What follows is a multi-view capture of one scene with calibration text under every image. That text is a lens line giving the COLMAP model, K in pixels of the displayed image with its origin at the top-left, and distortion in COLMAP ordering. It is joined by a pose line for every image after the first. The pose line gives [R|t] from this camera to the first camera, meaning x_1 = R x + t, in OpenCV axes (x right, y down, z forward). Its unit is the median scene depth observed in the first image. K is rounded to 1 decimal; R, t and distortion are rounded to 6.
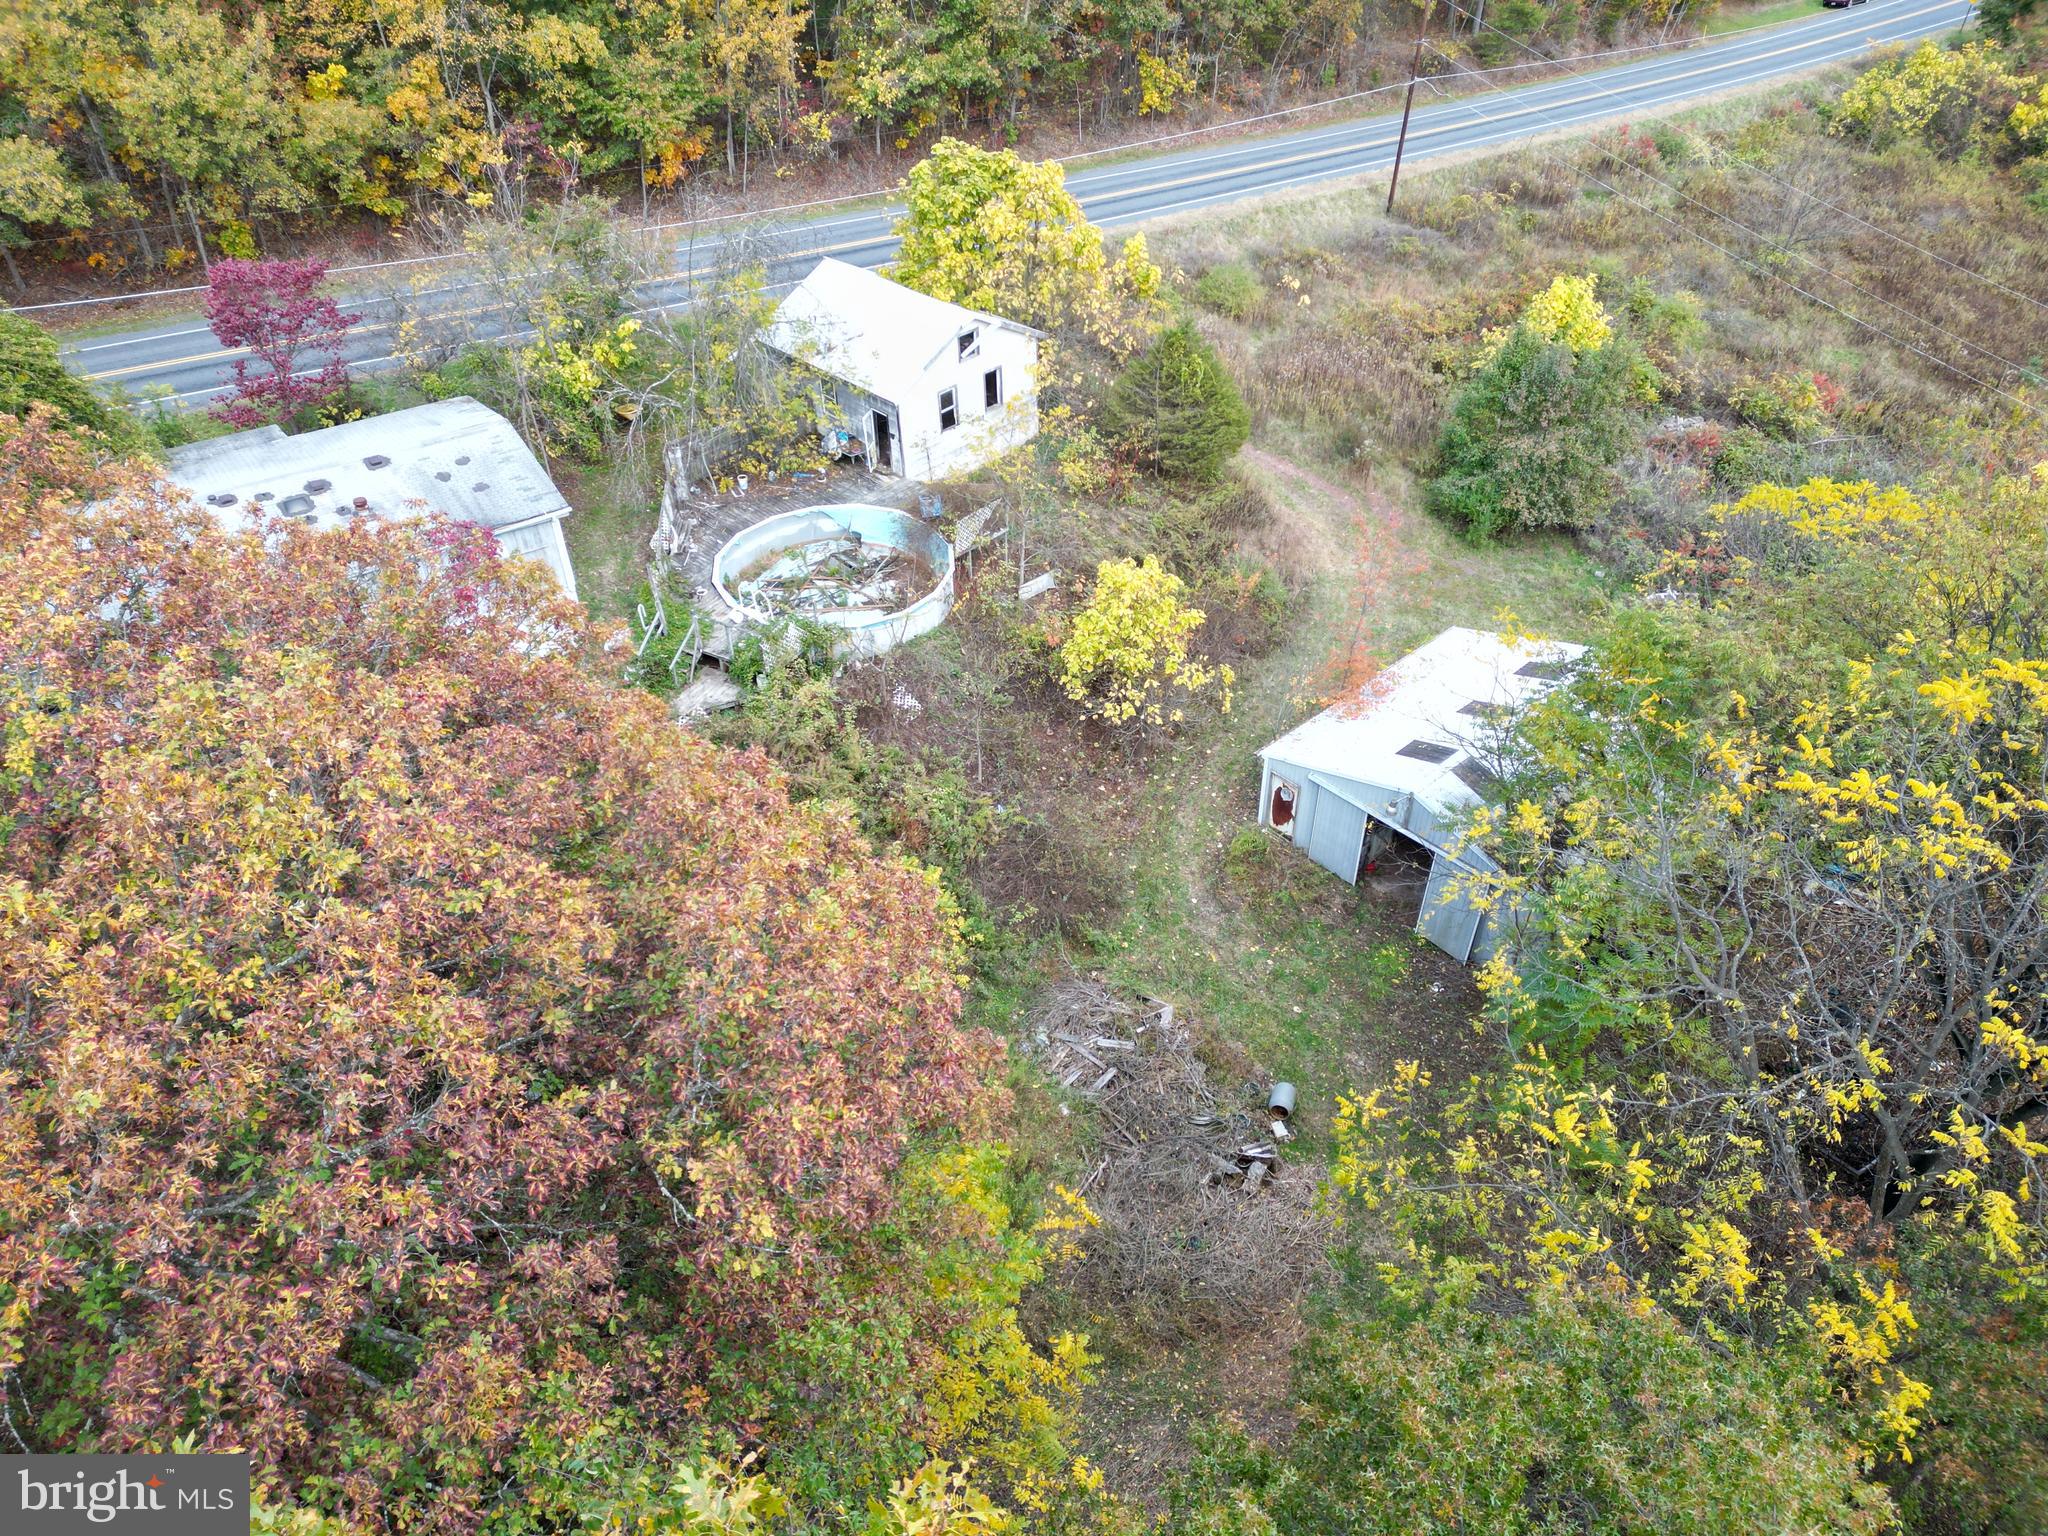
lens RADIAL K [[1424.7, 0, 1014.7], [0, 1424.7, 763.0], [0, 0, 1]] dist [0.075414, -0.068739]
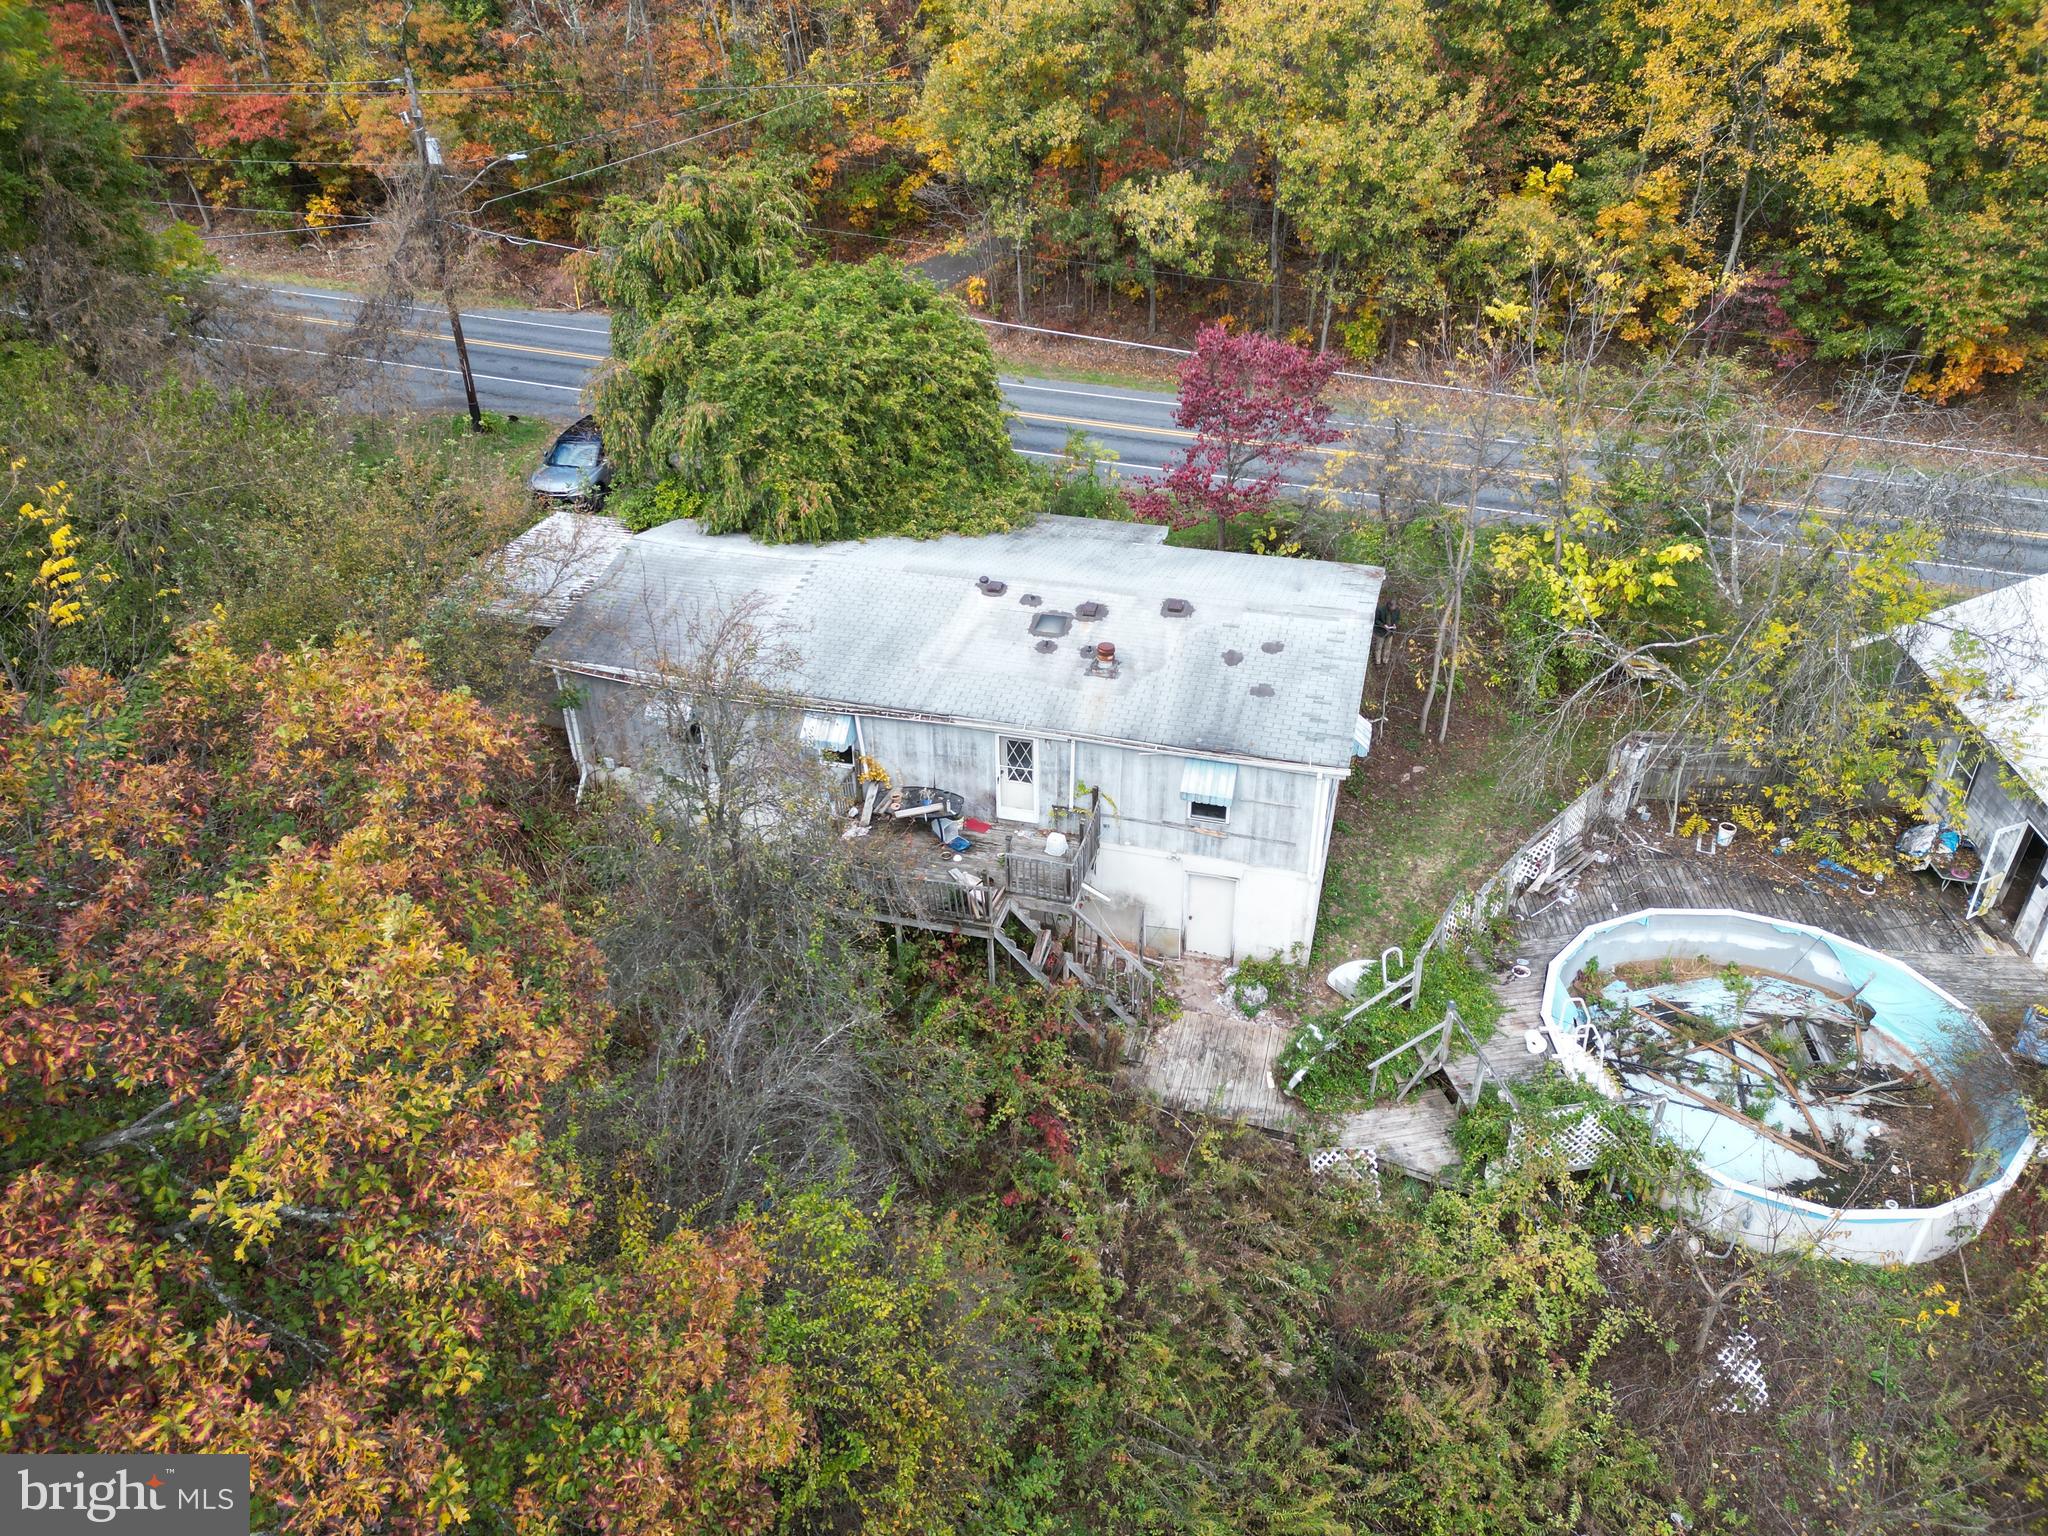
lens RADIAL K [[1424.7, 0, 1014.6], [0, 1424.7, 760.7], [0, 0, 1]] dist [0.075414, -0.068739]
pose [[0.638159, 0.408268, -0.652741, 0.005964], [-0.475018, 0.876005, 0.083506, -0.136423], [0.605897, 0.256774, 0.752965, 0.360249]]
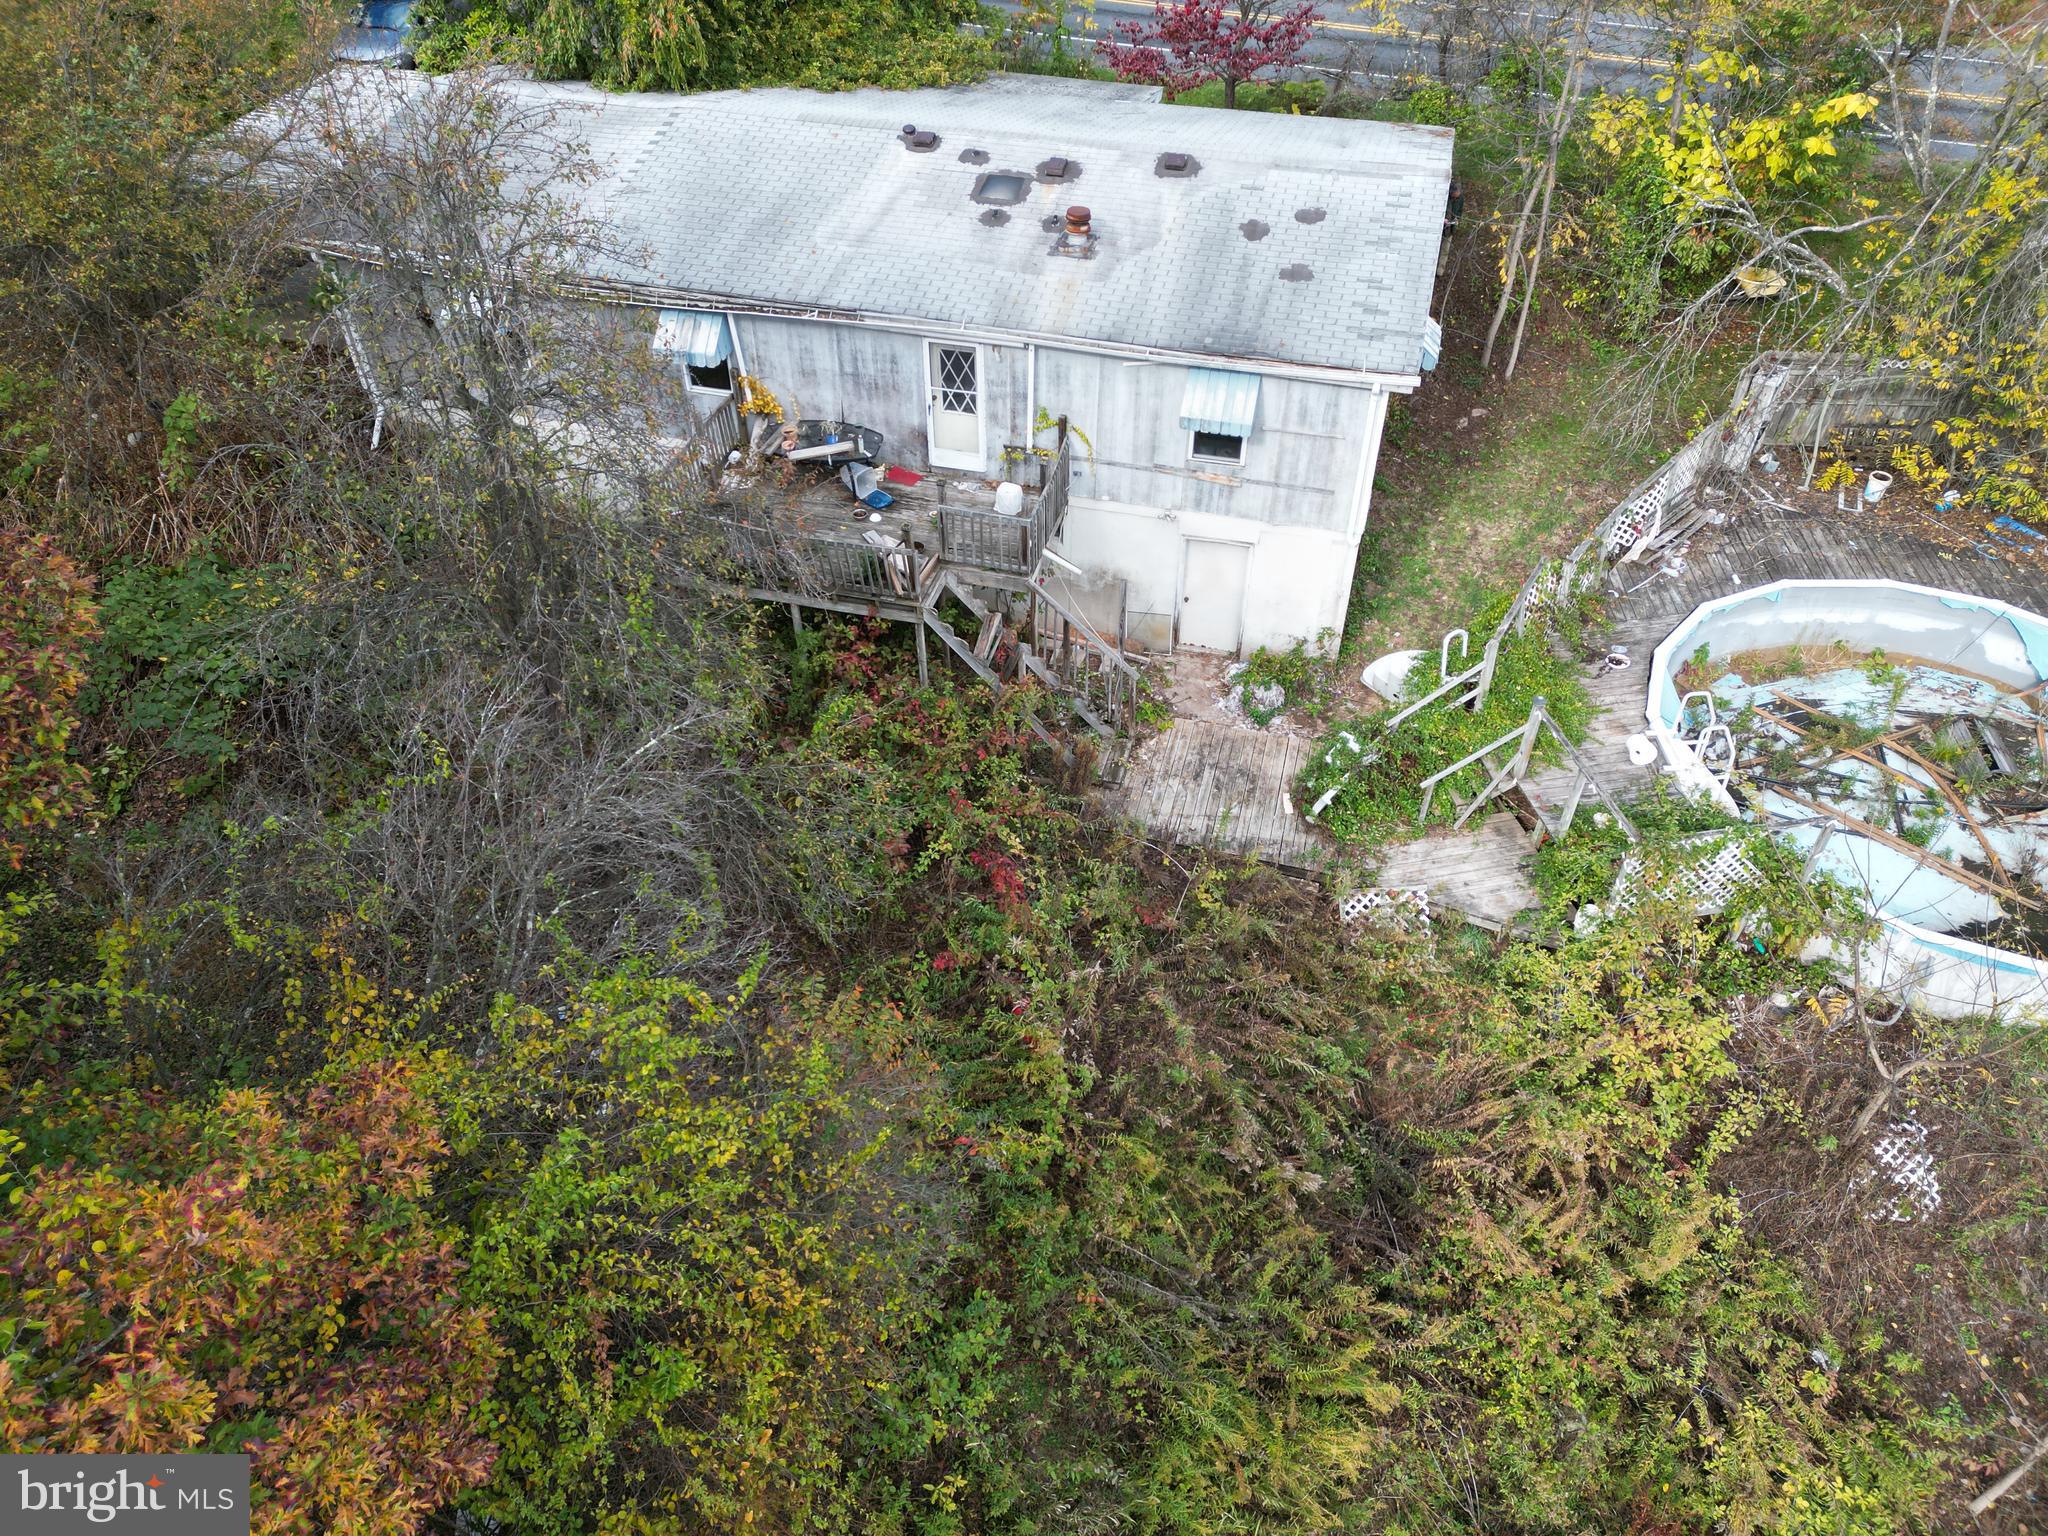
lens RADIAL K [[1424.7, 0, 1022.0], [0, 1424.7, 771.0], [0, 0, 1]] dist [0.075414, -0.068739]
pose [[0.654844, 0.521496, -0.547011, -0.066379], [-0.474916, 0.846975, 0.238932, -0.101459], [0.587907, 0.103321, 0.802303, 0.480613]]
